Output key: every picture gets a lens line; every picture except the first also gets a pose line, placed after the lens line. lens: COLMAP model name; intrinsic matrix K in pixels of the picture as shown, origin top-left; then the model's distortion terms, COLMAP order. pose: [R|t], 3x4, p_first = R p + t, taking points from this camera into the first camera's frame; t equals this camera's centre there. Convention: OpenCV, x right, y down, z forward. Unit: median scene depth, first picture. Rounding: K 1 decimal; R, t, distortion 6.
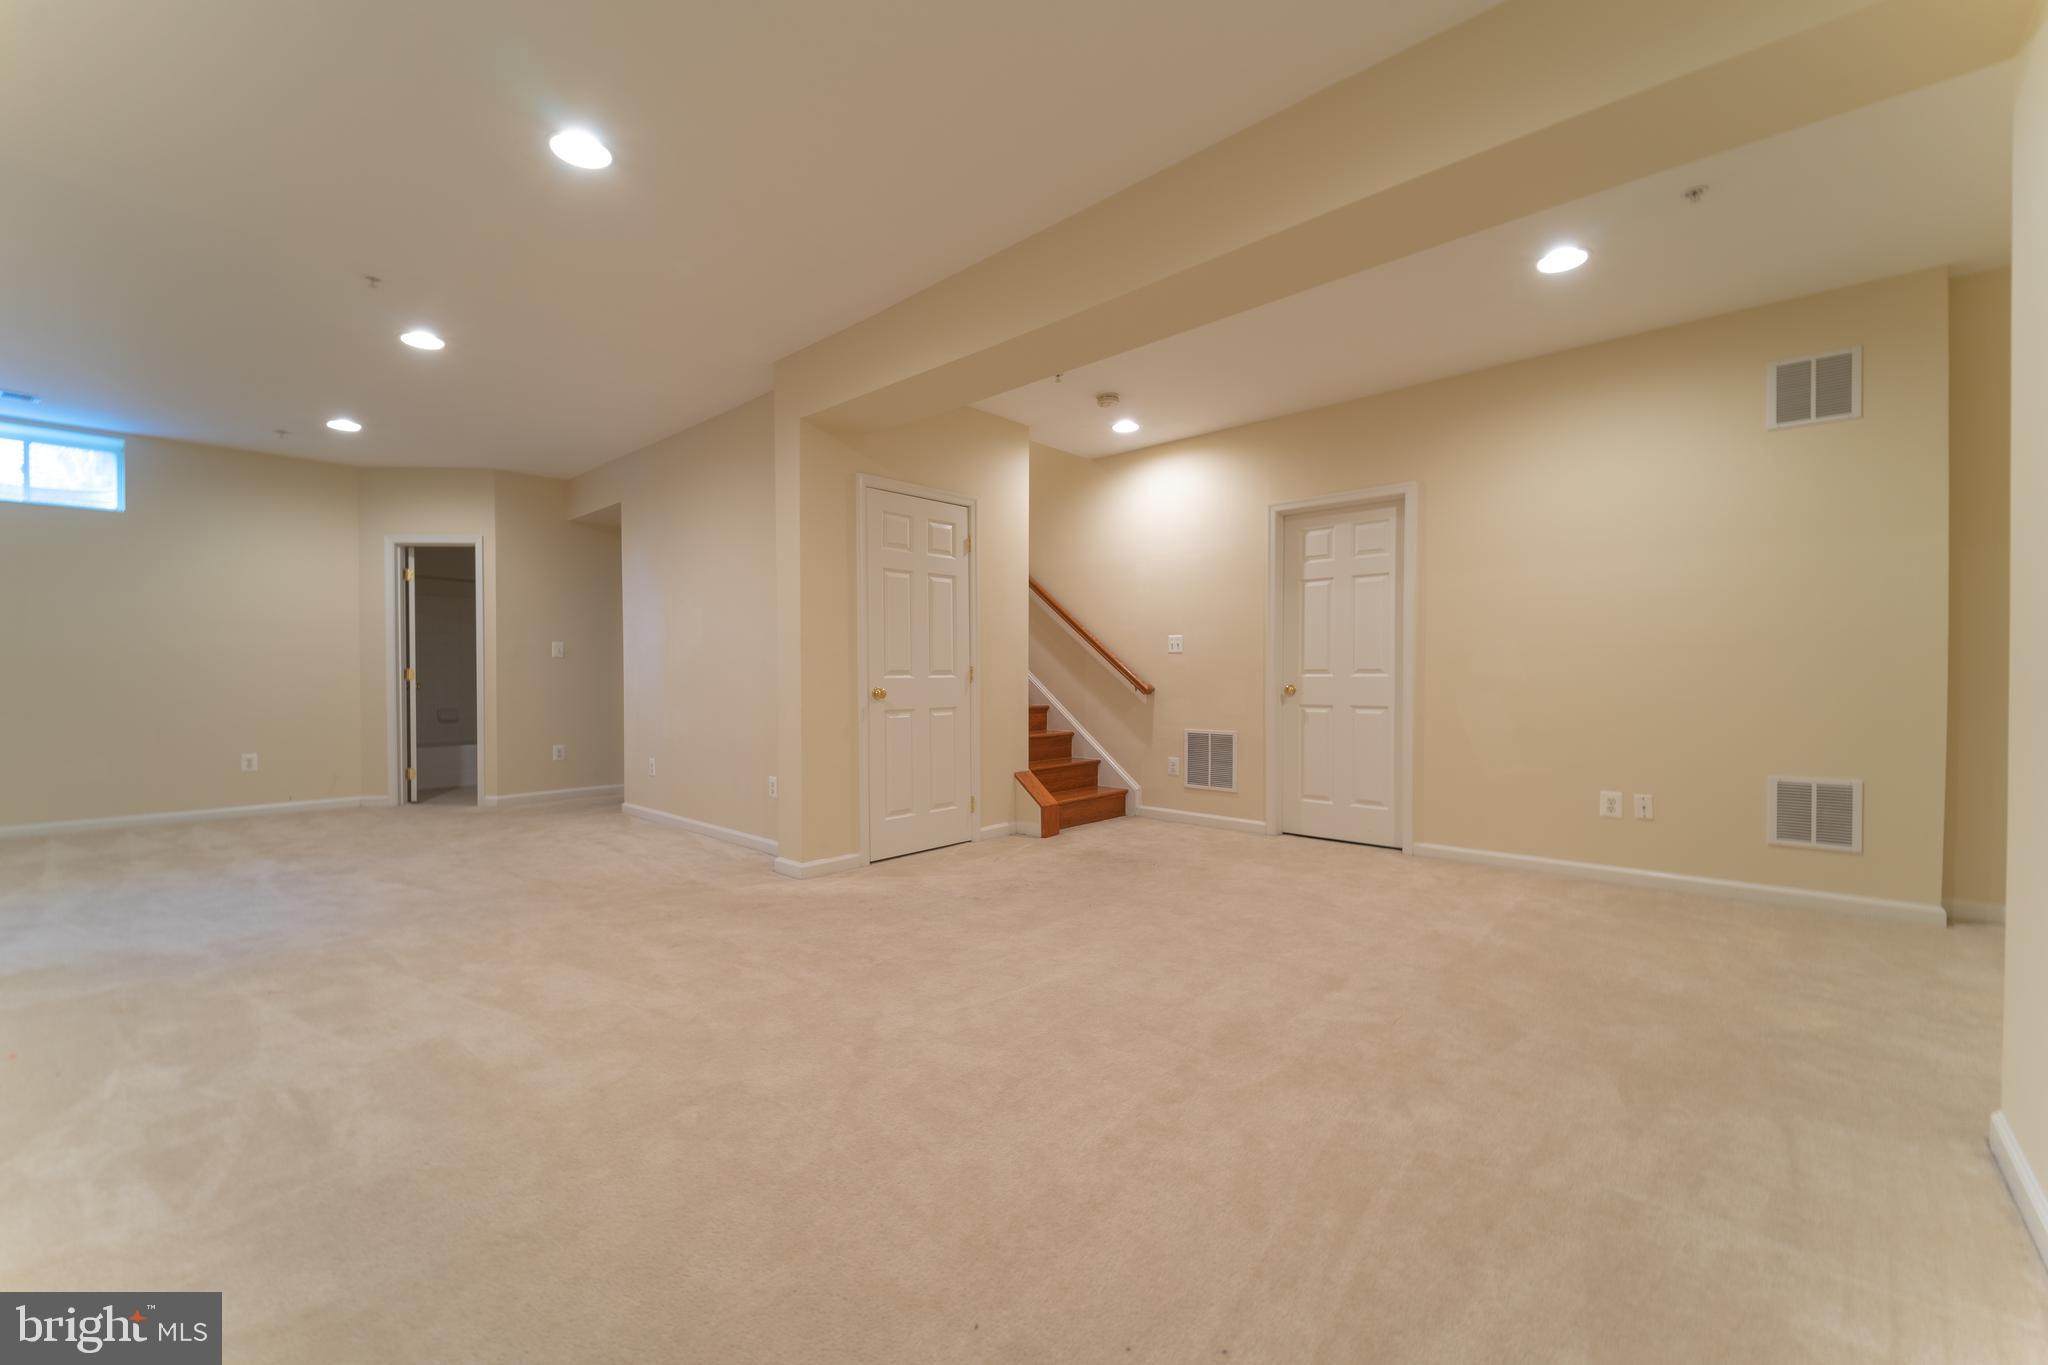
lens RADIAL K [[829.1, 0, 1034.1], [0, 829.1, 687.4], [0, 0, 1]] dist [0.005867, -0.001473]
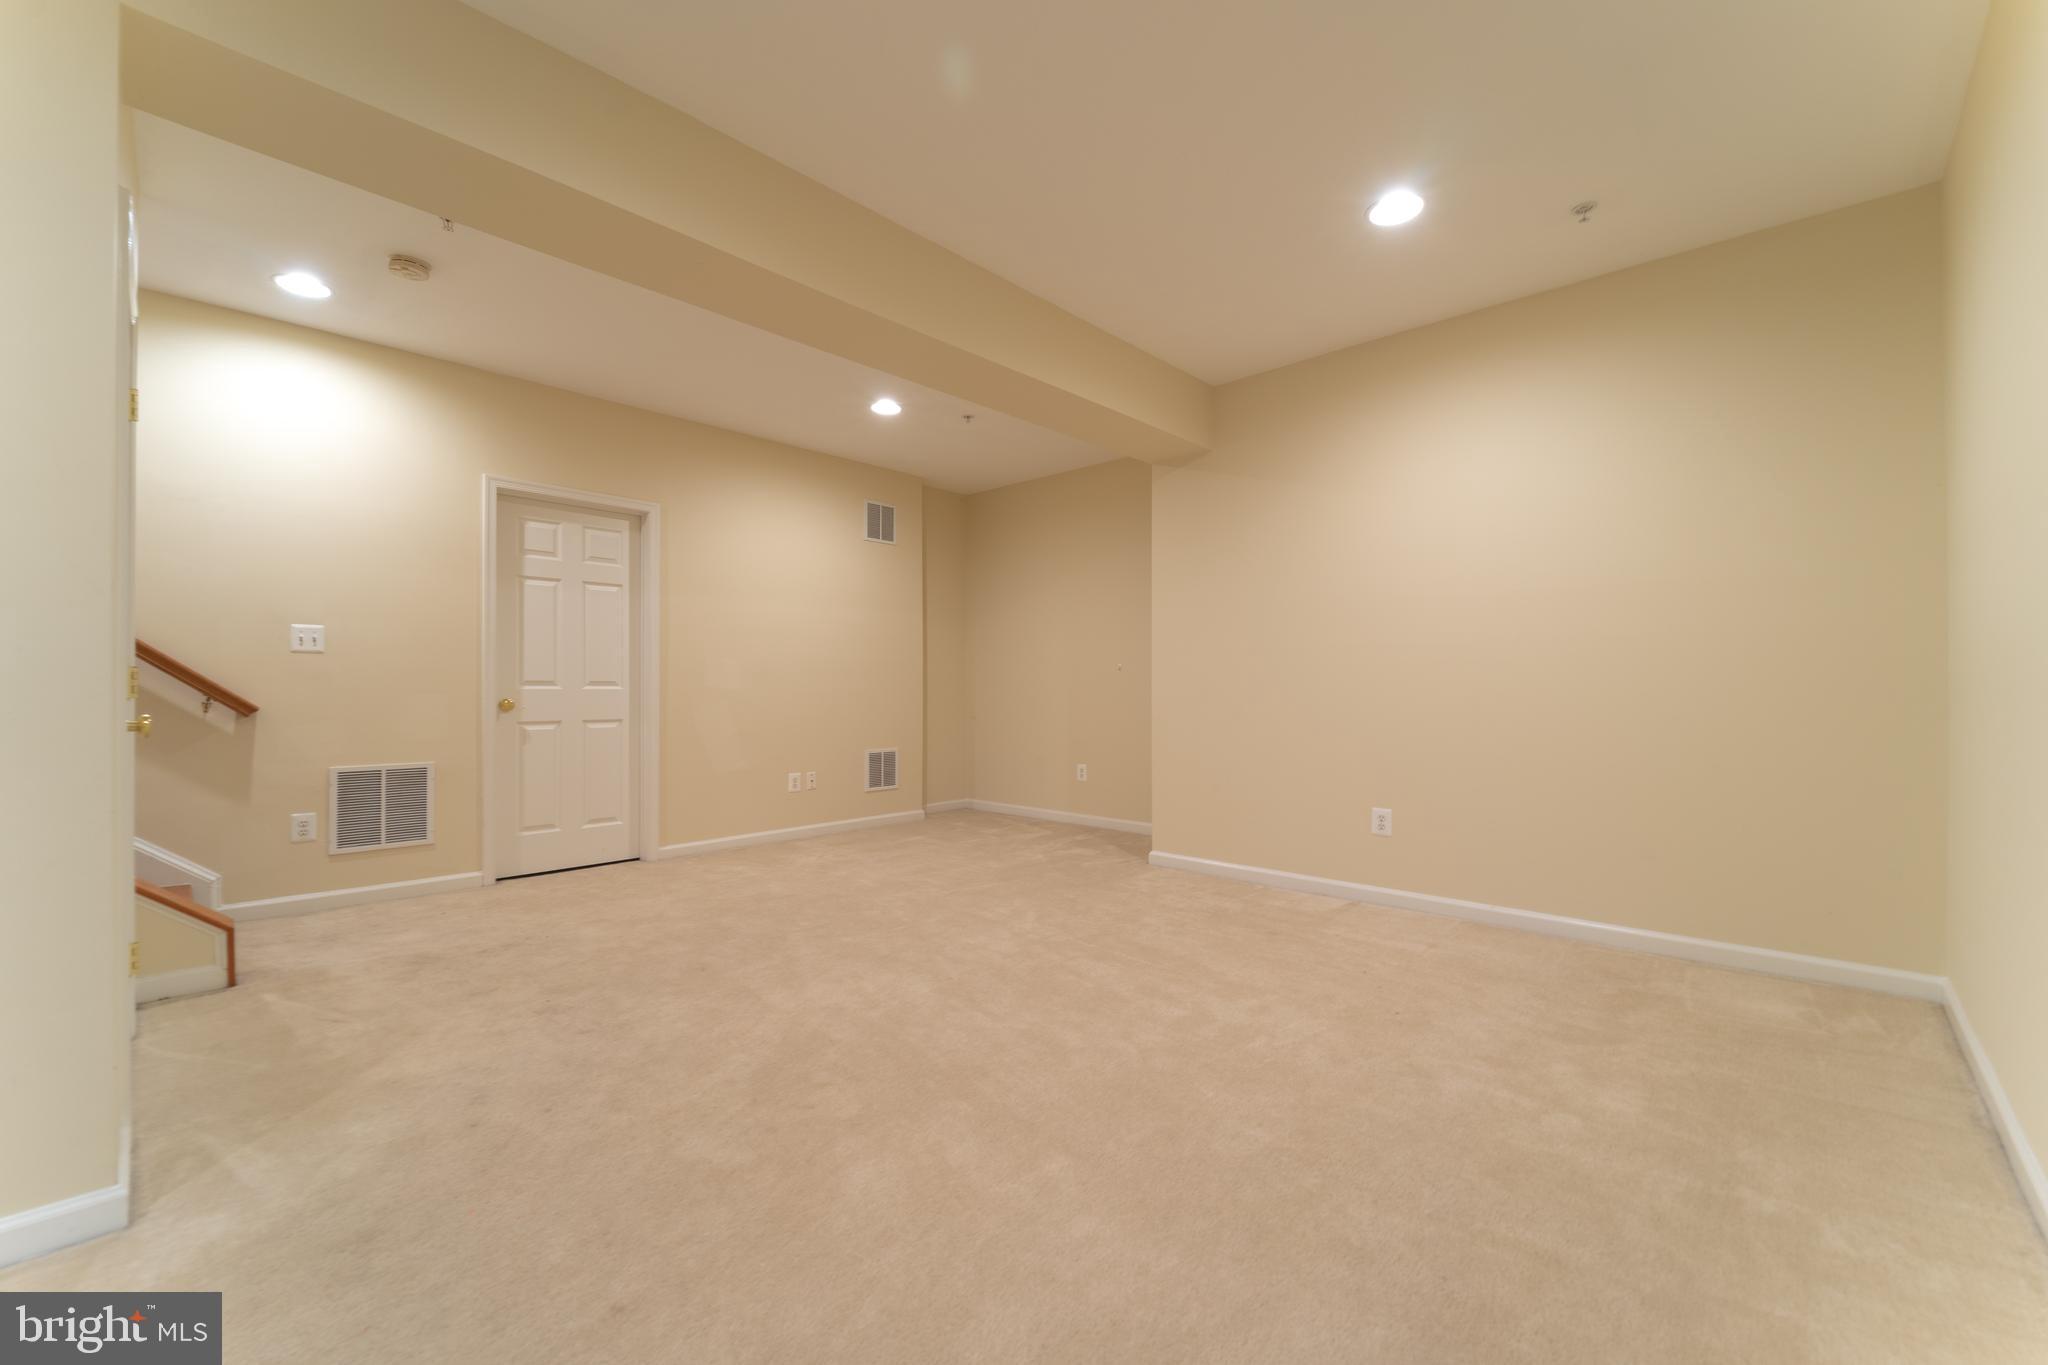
lens RADIAL K [[829.1, 0, 1029.2], [0, 829.1, 681.8], [0, 0, 1]] dist [0.005867, -0.001473]
pose [[-0.003200, 0.009689, 0.999948, -0.534221], [0.010309, 0.999900, -0.009656, -0.006733], [-0.999942, 0.010277, -0.003300, 0.482379]]
